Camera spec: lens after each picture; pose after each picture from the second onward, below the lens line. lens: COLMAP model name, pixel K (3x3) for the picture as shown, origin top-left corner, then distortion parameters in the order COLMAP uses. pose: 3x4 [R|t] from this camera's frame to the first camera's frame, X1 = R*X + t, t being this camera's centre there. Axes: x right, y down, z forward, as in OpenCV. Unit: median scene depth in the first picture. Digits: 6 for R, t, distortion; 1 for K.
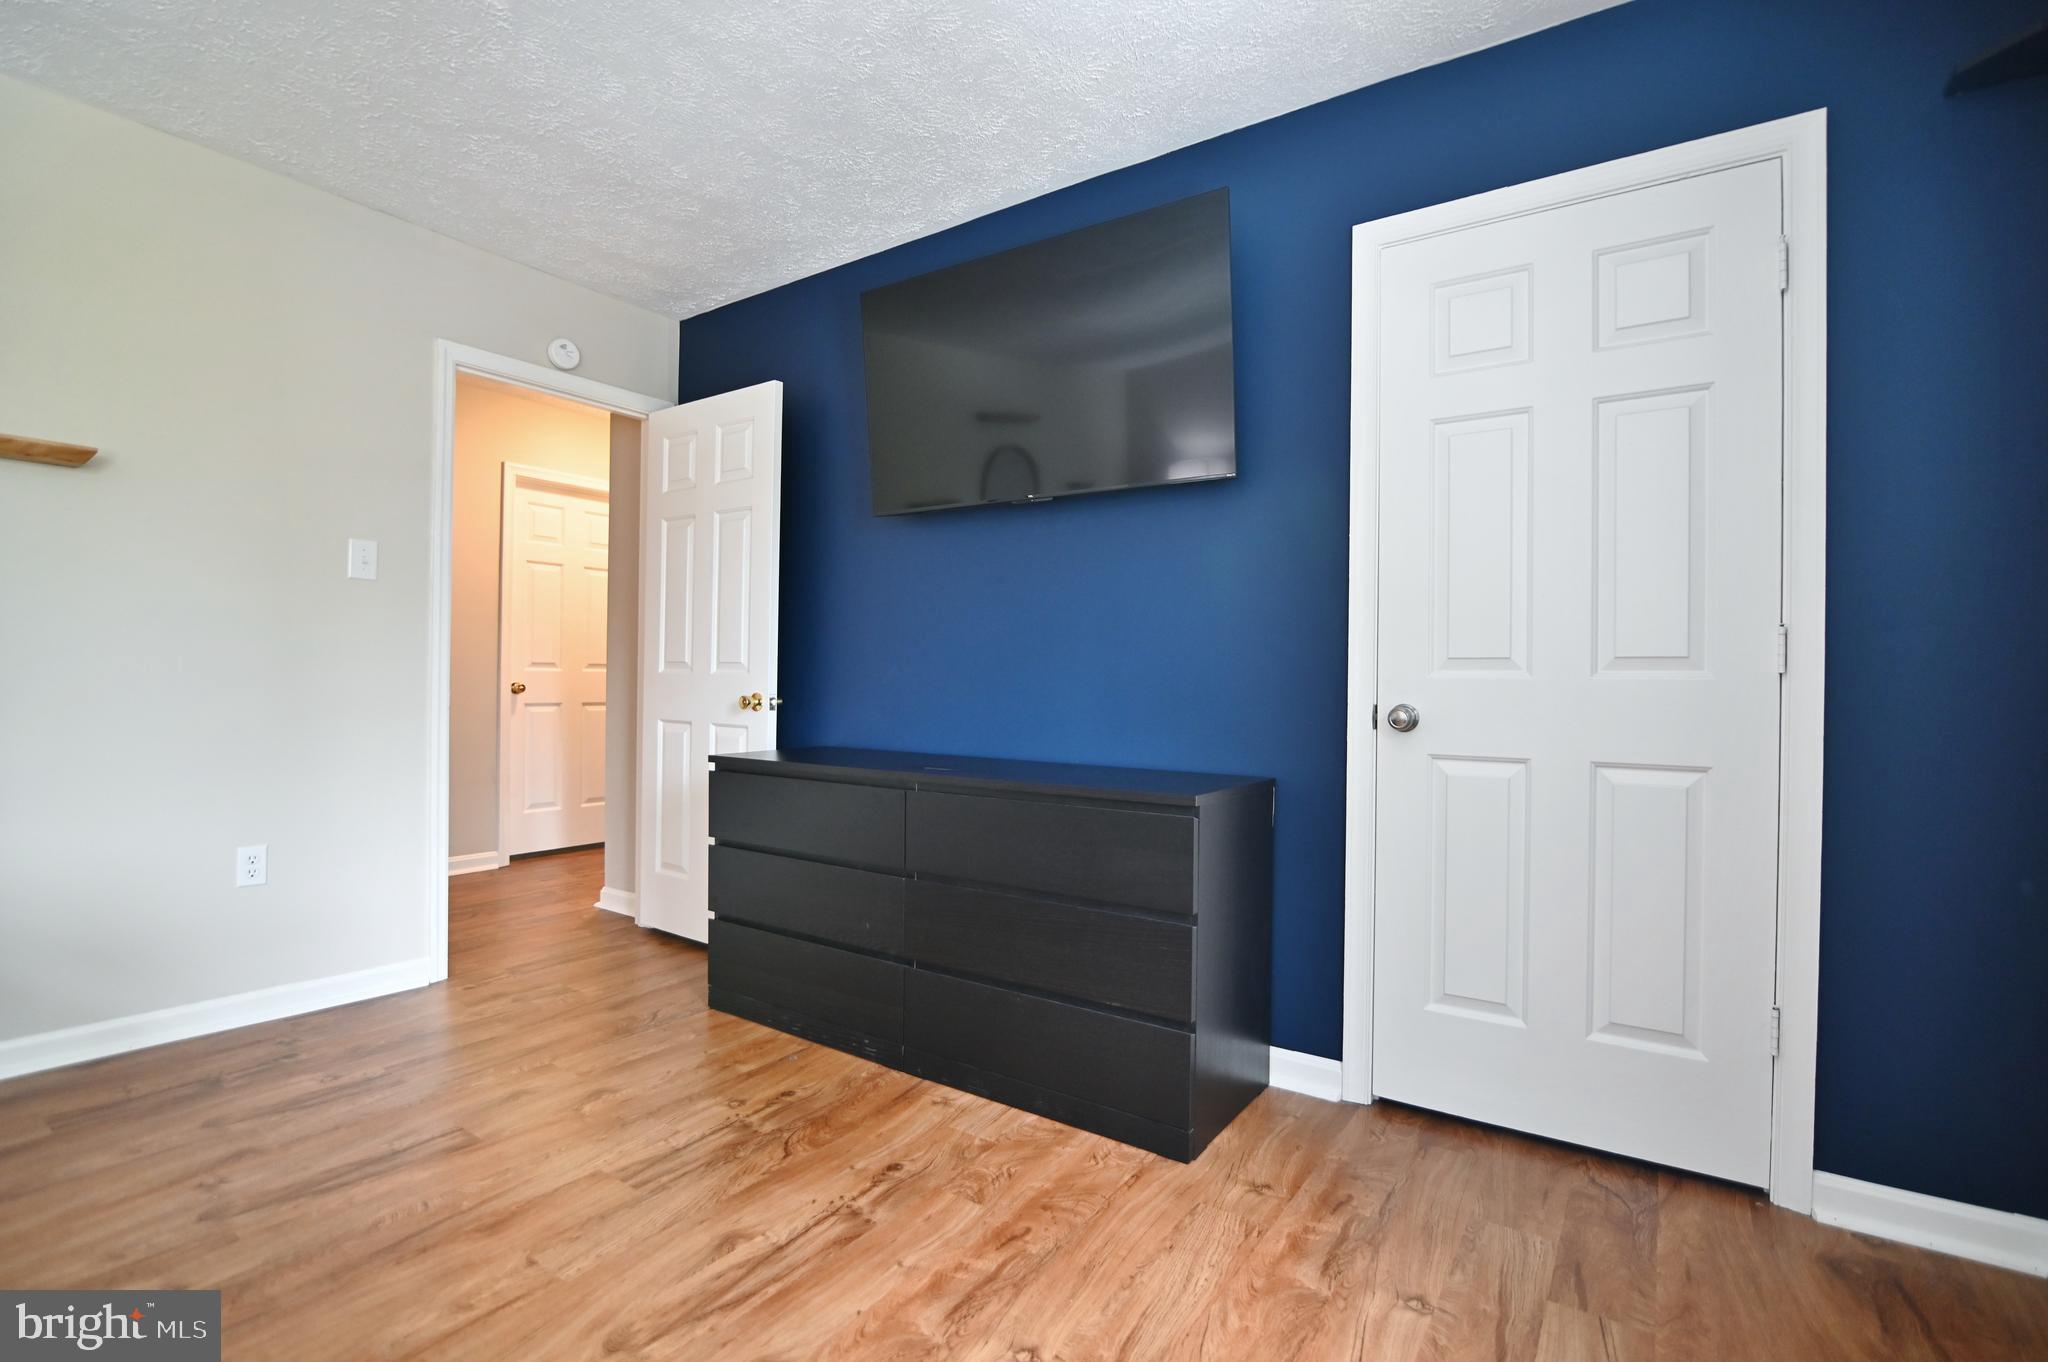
lens RADIAL K [[931.2, 0, 1023.0], [0, 931.2, 677.0], [0, 0, 1]] dist [-0.018019, 0.000345]
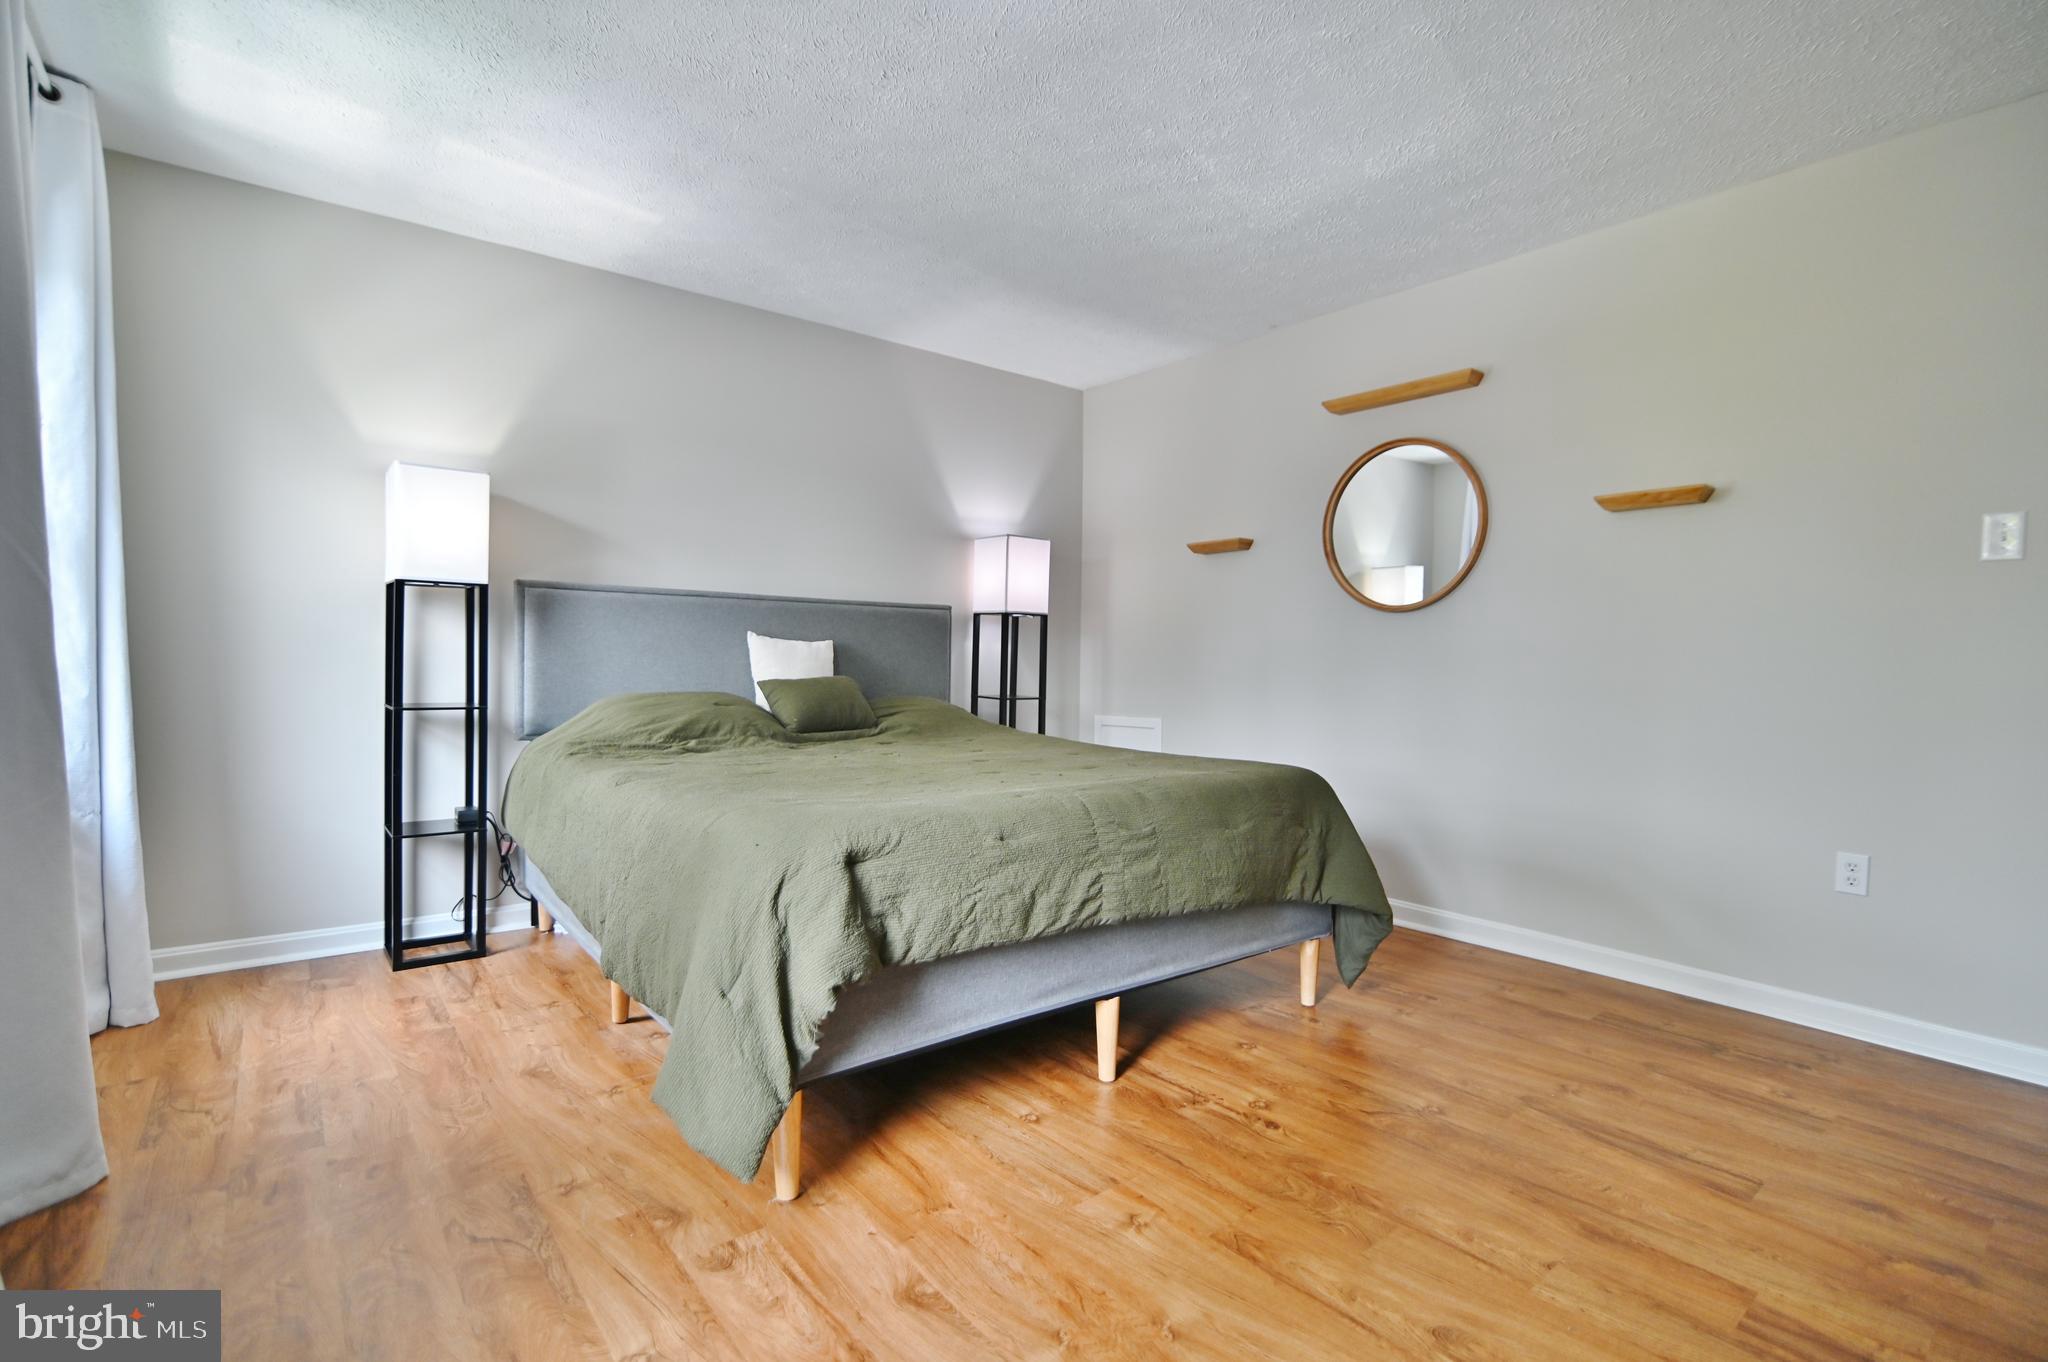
lens RADIAL K [[931.2, 0, 1025.1], [0, 931.2, 683.7], [0, 0, 1]] dist [-0.018019, 0.000345]
pose [[-0.281177, 0.005748, -0.959639, 0.421299], [-0.015032, 0.999833, 0.010393, 0.010947], [0.959538, 0.017347, -0.281044, 0.548449]]
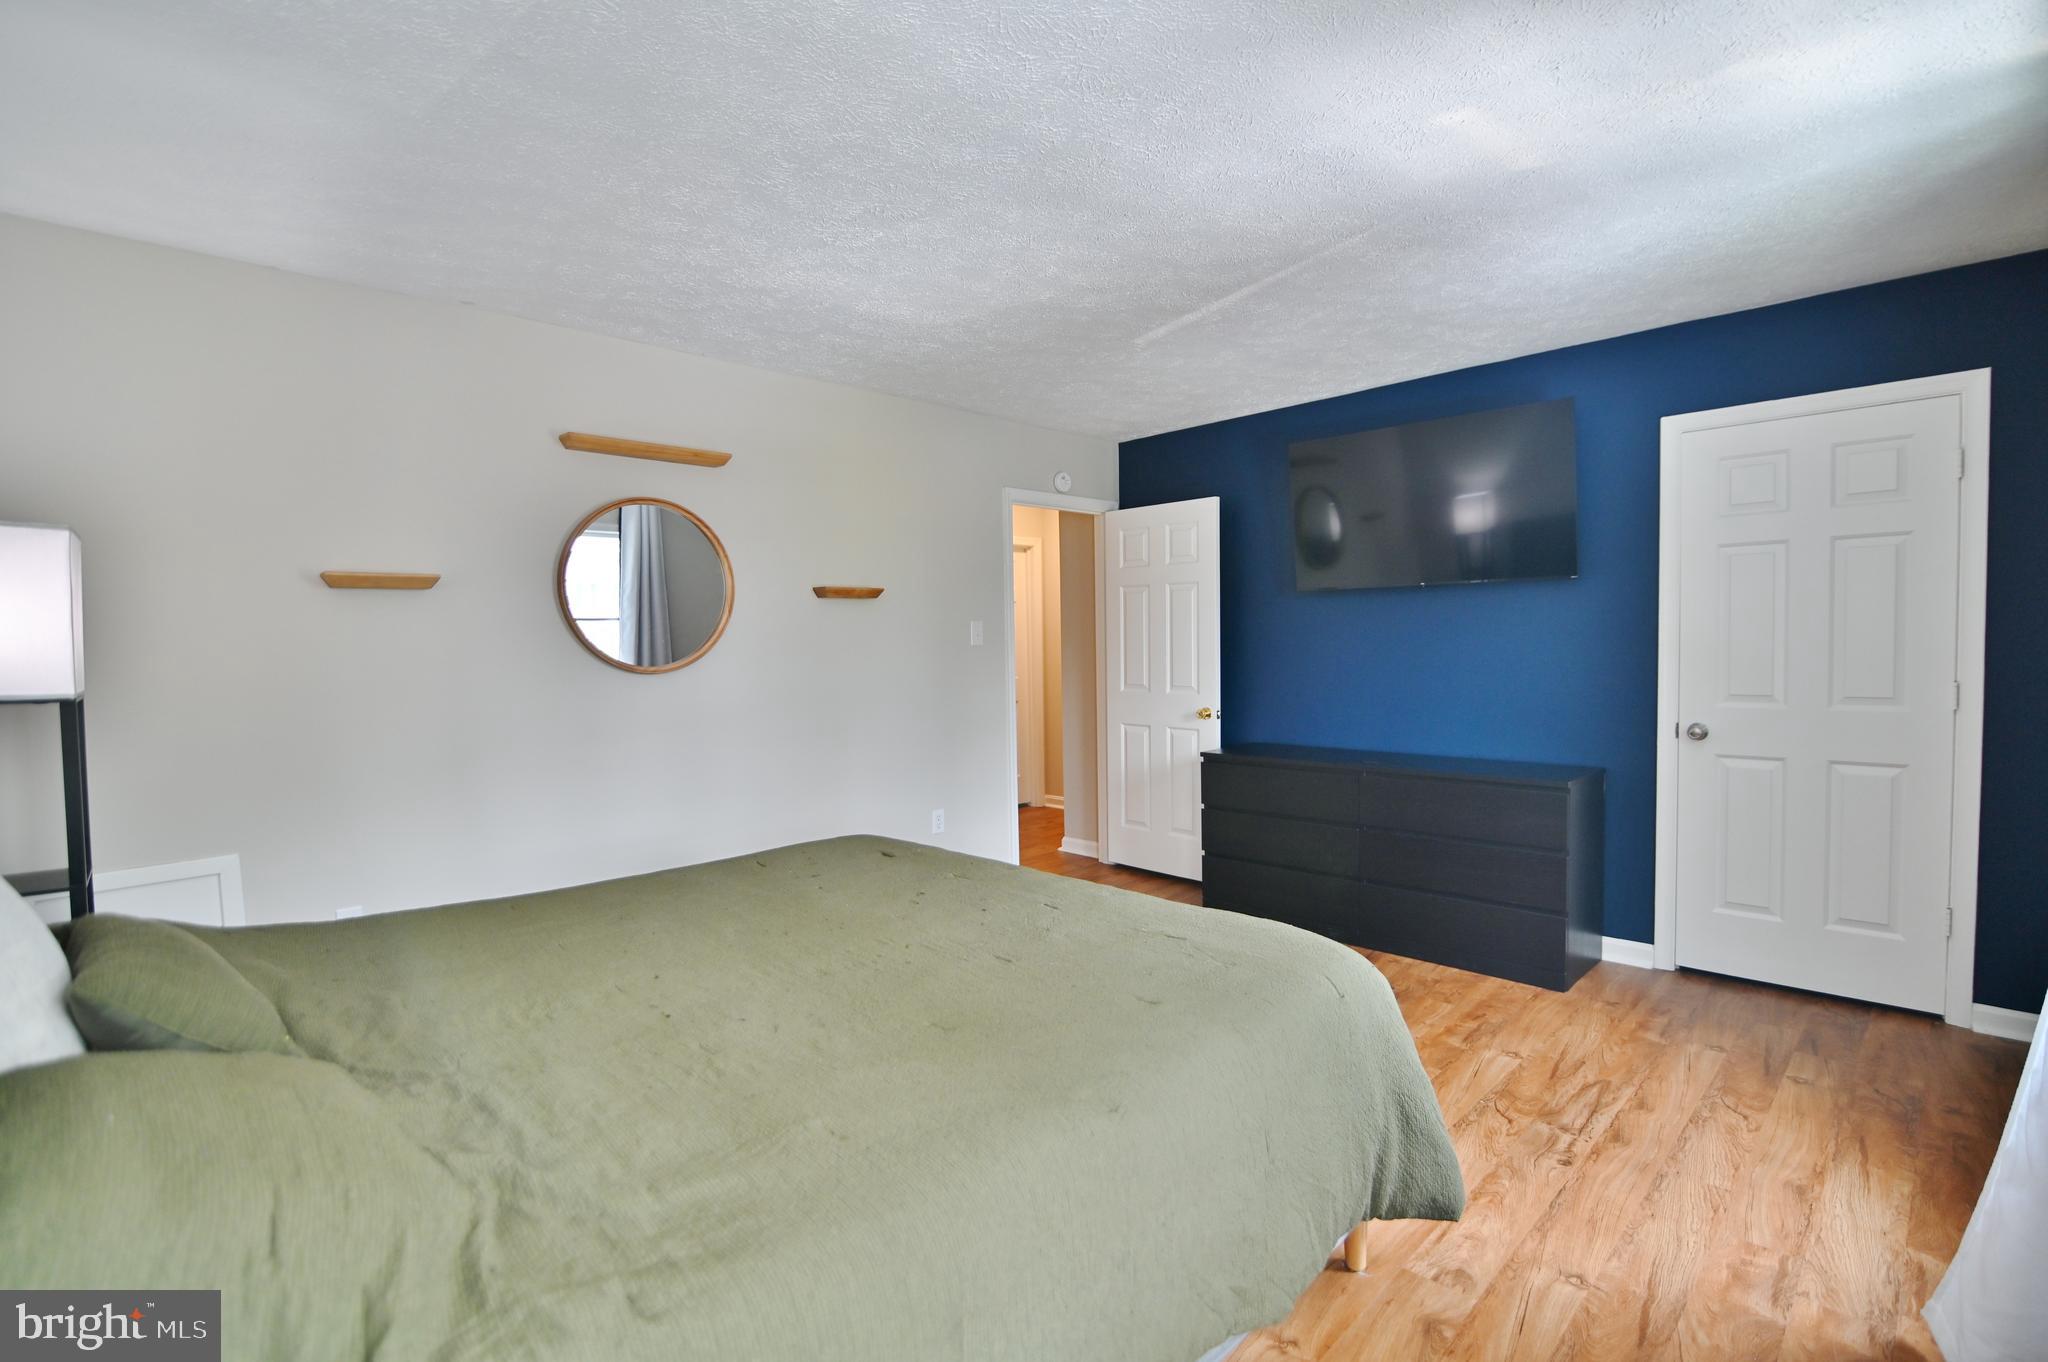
lens RADIAL K [[931.2, 0, 1032.2], [0, 931.2, 680.7], [0, 0, 1]] dist [-0.018019, 0.000345]
pose [[0.981398, -0.022290, -0.190688, -0.428613], [0.031079, 0.998582, 0.043226, -0.154599], [0.189454, -0.048348, 0.980699, -0.806273]]
